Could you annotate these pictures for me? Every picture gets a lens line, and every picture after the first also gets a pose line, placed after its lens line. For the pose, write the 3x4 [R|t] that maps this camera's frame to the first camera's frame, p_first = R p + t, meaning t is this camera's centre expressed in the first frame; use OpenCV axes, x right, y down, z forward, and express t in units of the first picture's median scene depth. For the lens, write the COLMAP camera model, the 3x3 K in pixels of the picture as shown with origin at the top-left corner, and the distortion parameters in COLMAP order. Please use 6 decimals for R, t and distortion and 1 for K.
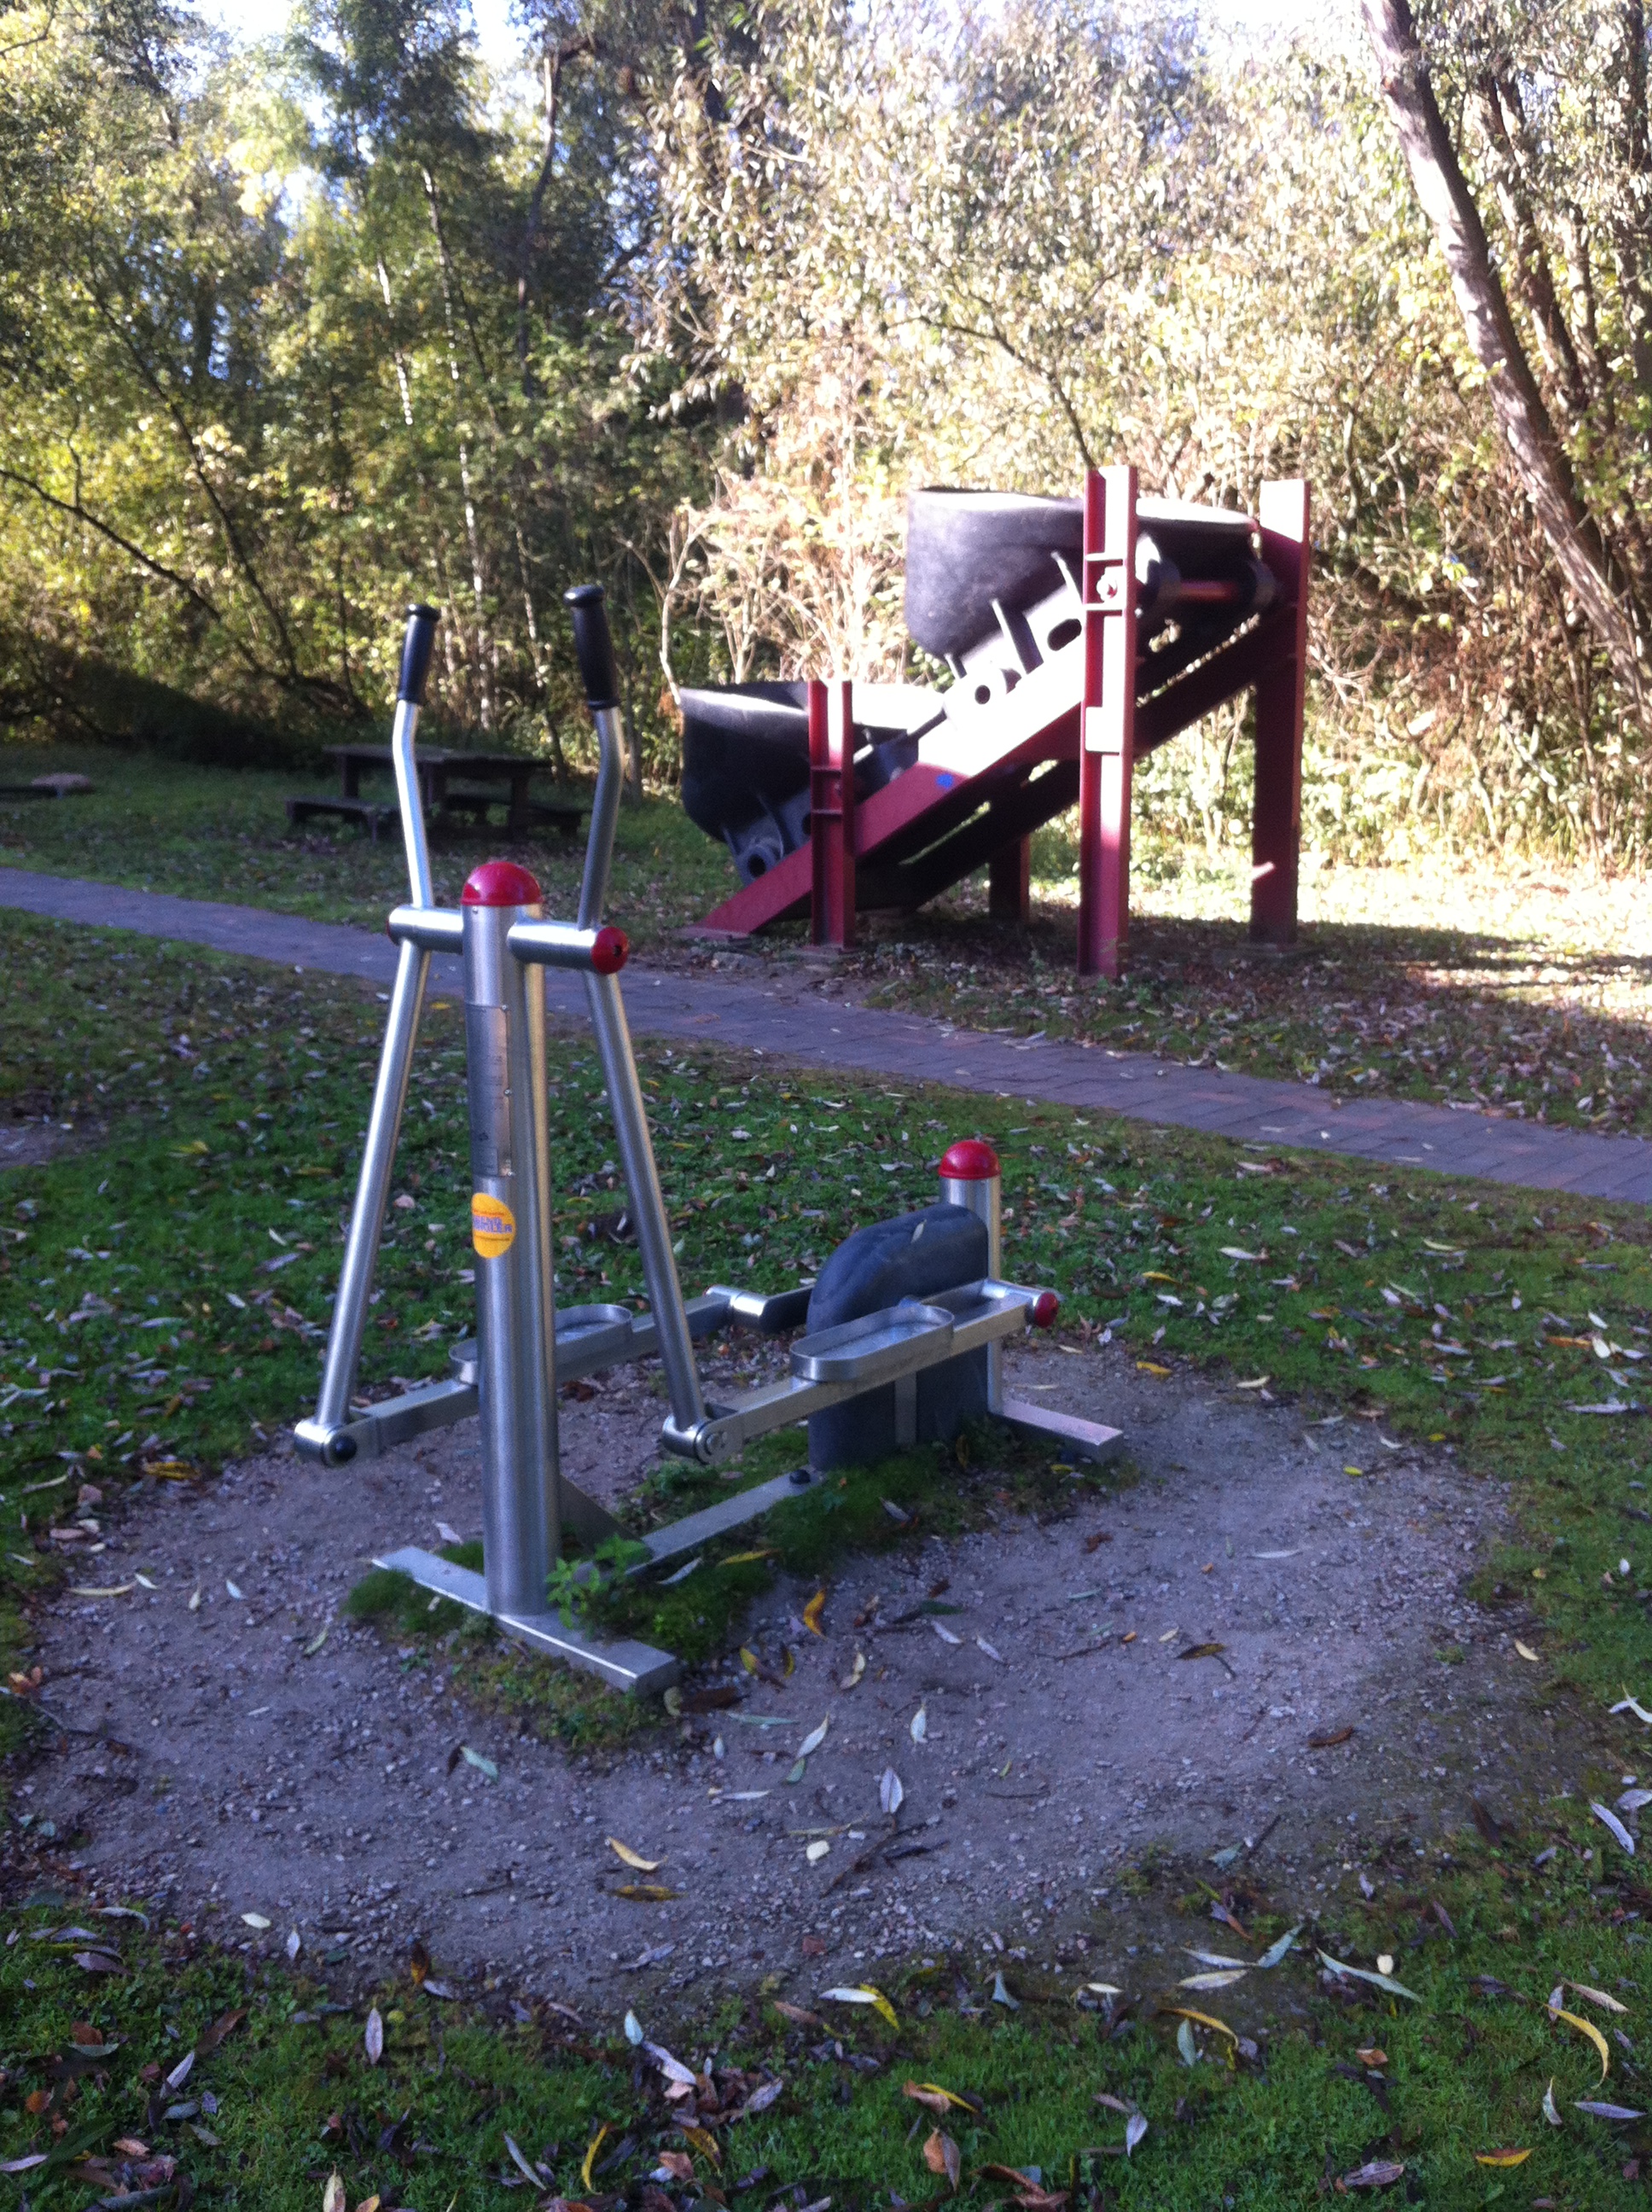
lens RADIAL K [[2233.6, 0, 865.6], [0, 2233.6, 1105.8], [0, 0, 1]] dist [0.108399, -0.406209]
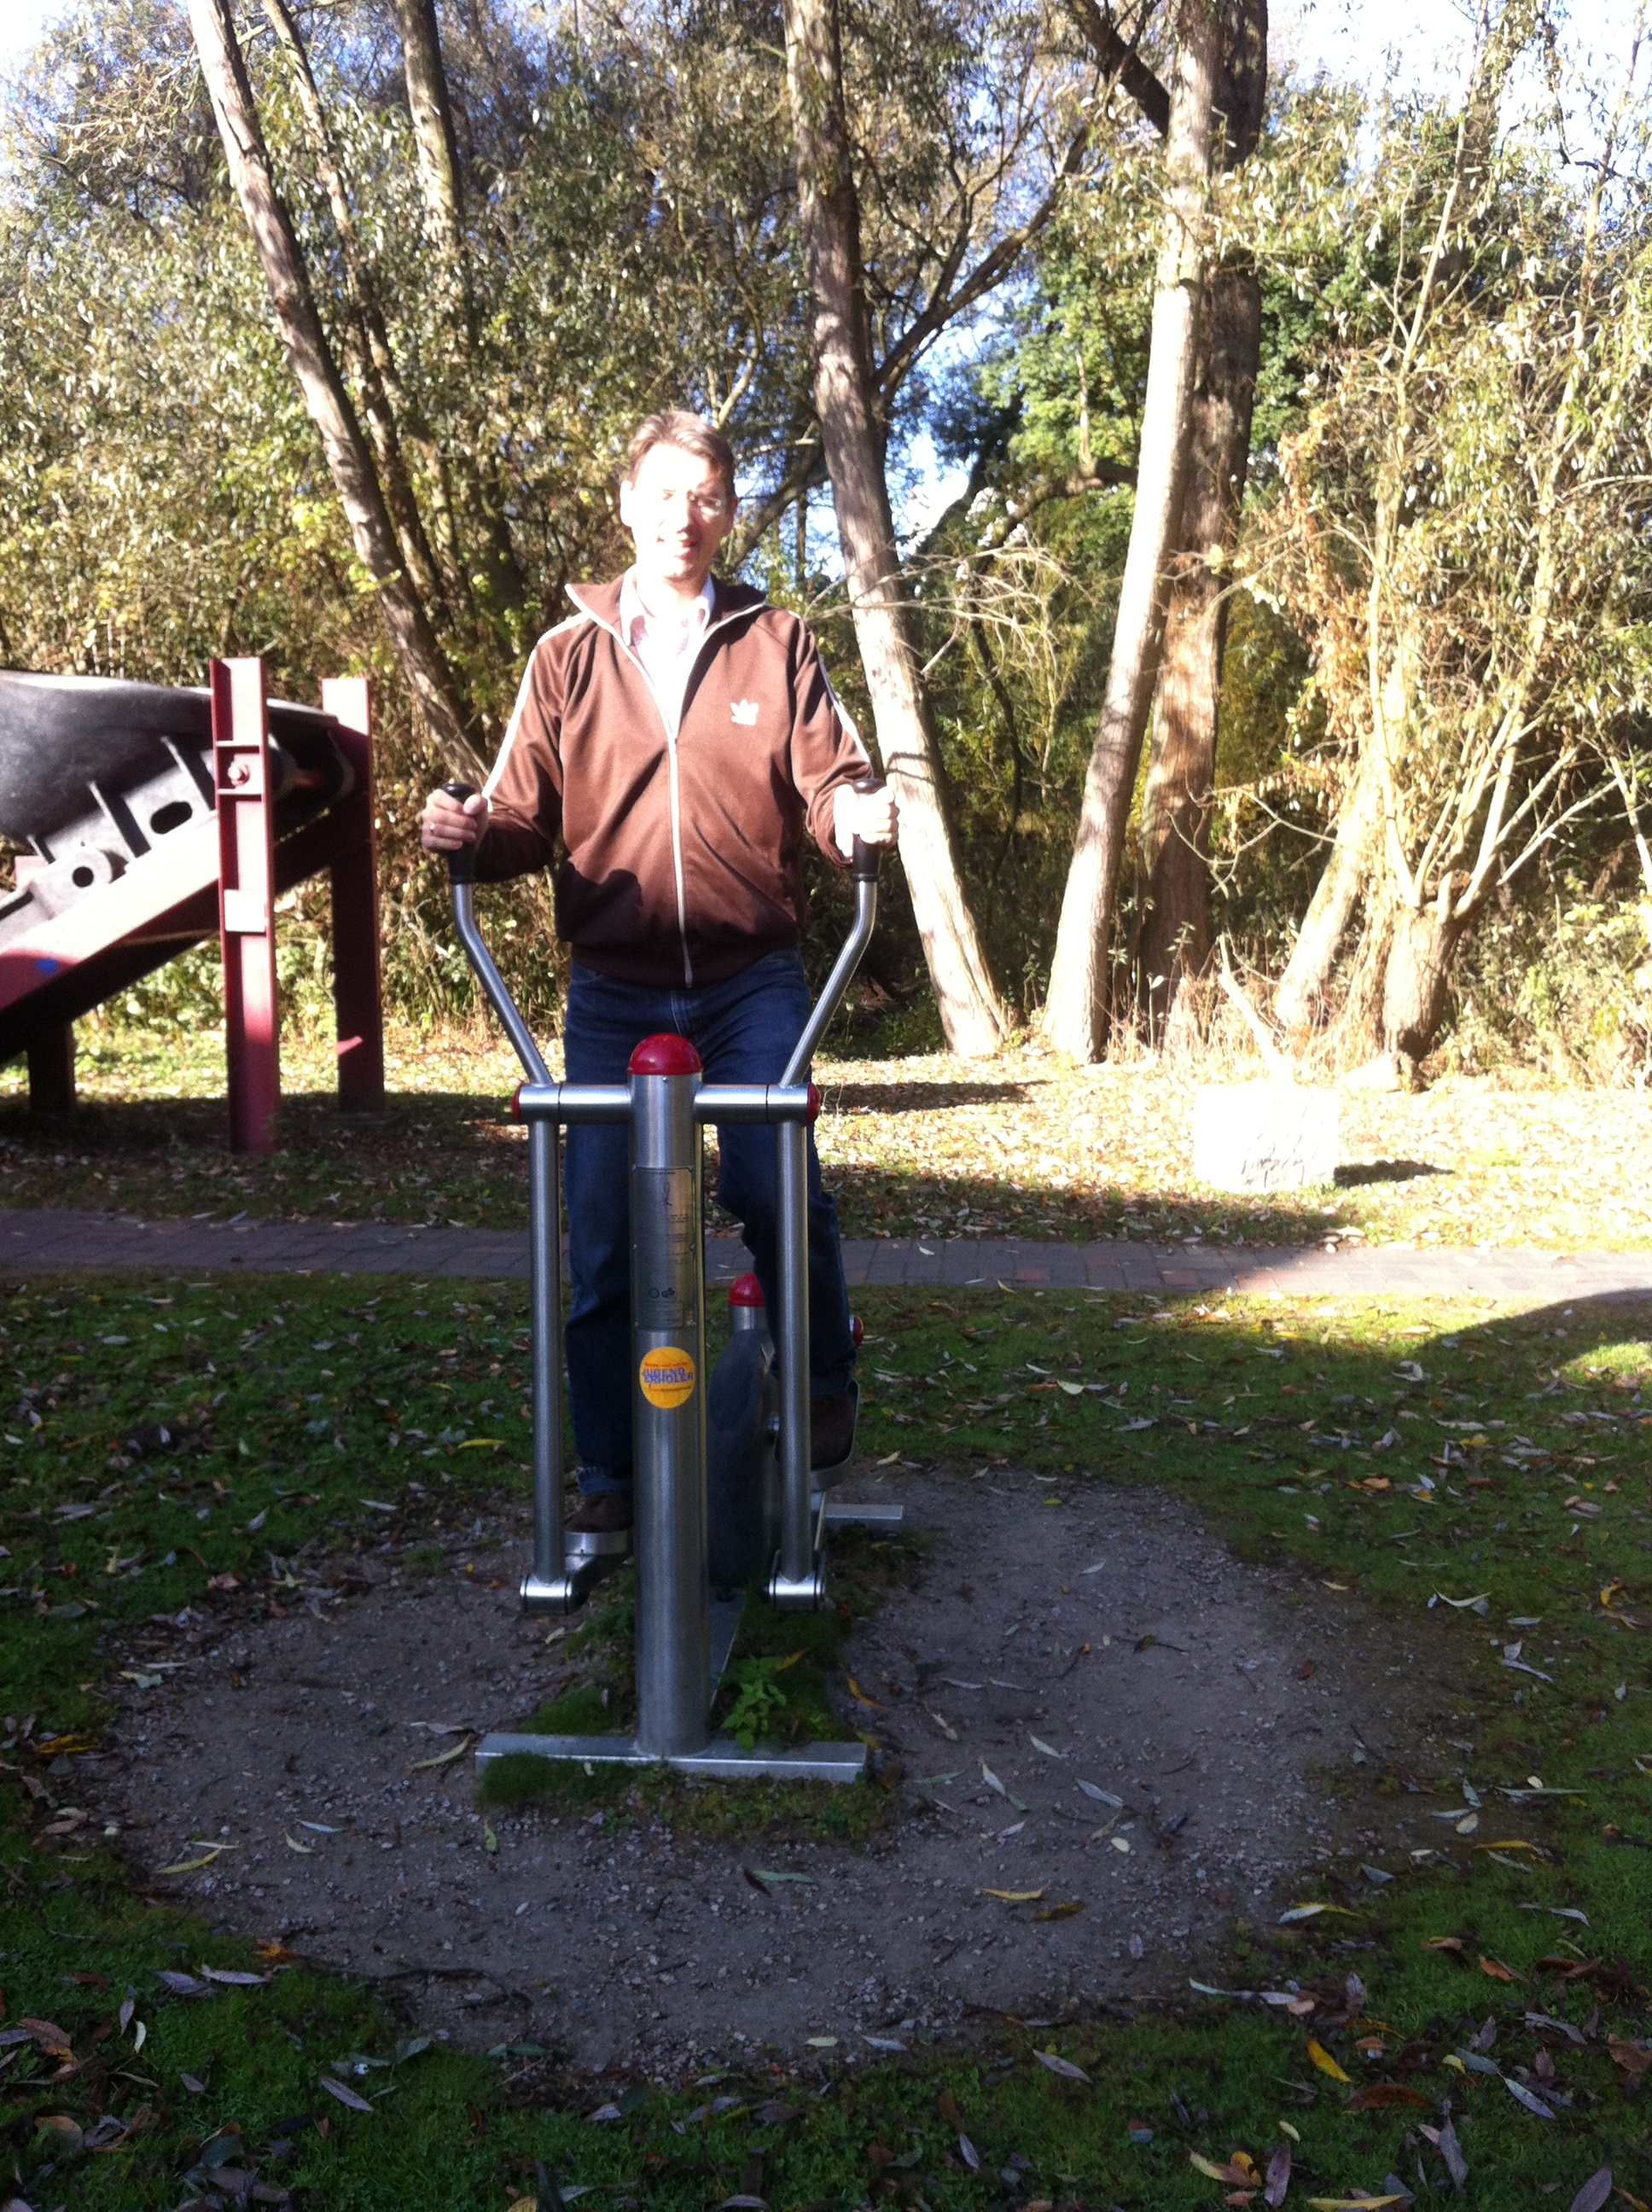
lens RADIAL K [[2233.6, 0, 865.6], [0, 2233.6, 1105.8], [0, 0, 1]] dist [0.108399, -0.406209]
pose [[0.779614, -0.073075, 0.621982, -0.316002], [0.121270, 0.991986, -0.035459, -0.010936], [-0.614406, 0.103072, 0.782228, 0.043980]]
